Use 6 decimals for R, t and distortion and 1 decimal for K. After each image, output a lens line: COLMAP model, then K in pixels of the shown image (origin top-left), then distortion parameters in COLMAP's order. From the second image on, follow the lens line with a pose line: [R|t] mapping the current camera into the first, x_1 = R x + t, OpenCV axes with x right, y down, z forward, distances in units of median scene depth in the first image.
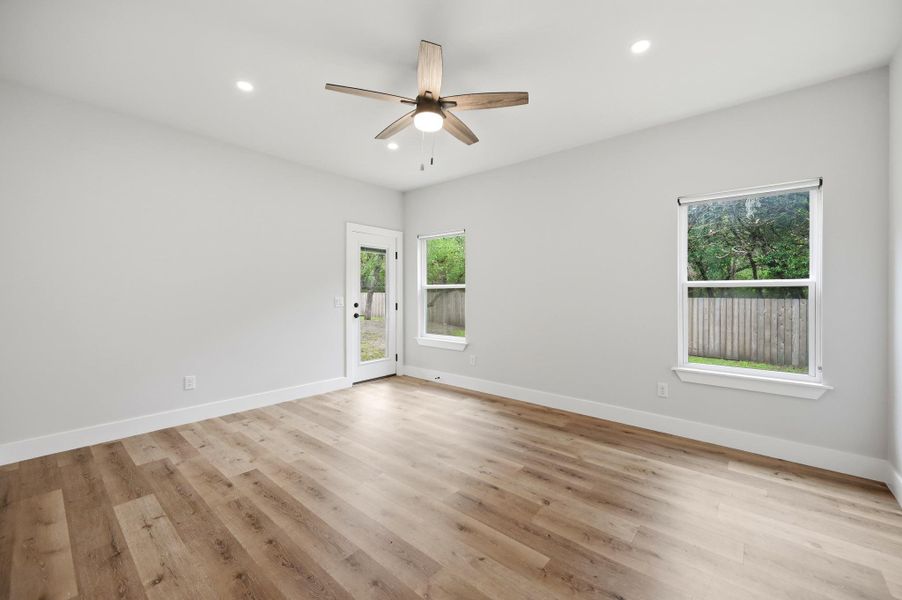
lens RADIAL K [[360.6, 0, 450.3], [0, 360.6, 296.2], [0, 0, 1]] dist [-0.000691, -0.000047]
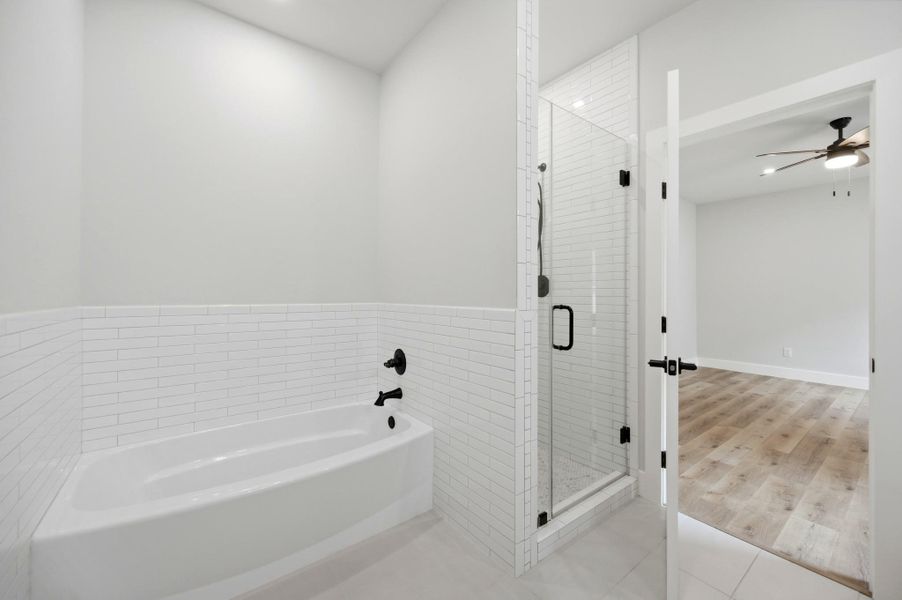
lens RADIAL K [[360.6, 0, 450.3], [0, 360.6, 296.2], [0, 0, 1]] dist [-0.000691, -0.000047]
pose [[-0.189462, 0.006443, -0.981867, 1.932998], [0.011461, 0.999925, 0.004350, -0.024020], [0.981821, -0.010429, -0.189522, -0.187934]]
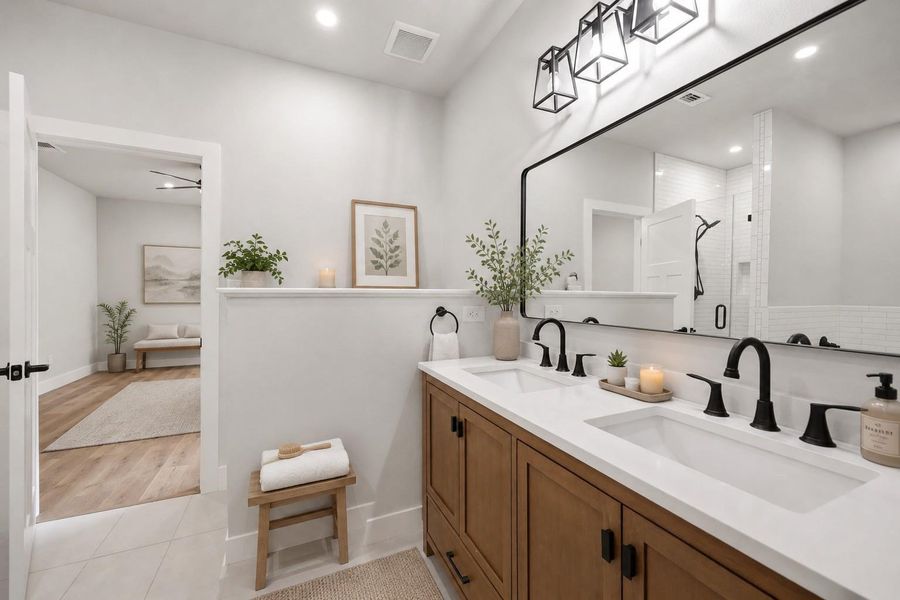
lens RADIAL K [[356.0, 0, 449.6], [0, 356.0, 303.7], [0, 0, 1]] dist [-0.001068, 0.000257]
pose [[0.918290, 0.011099, -0.395752, 2.239643], [0.003443, 0.999345, 0.036016, -0.029317], [0.395892, -0.034436, 0.917651, -0.184172]]
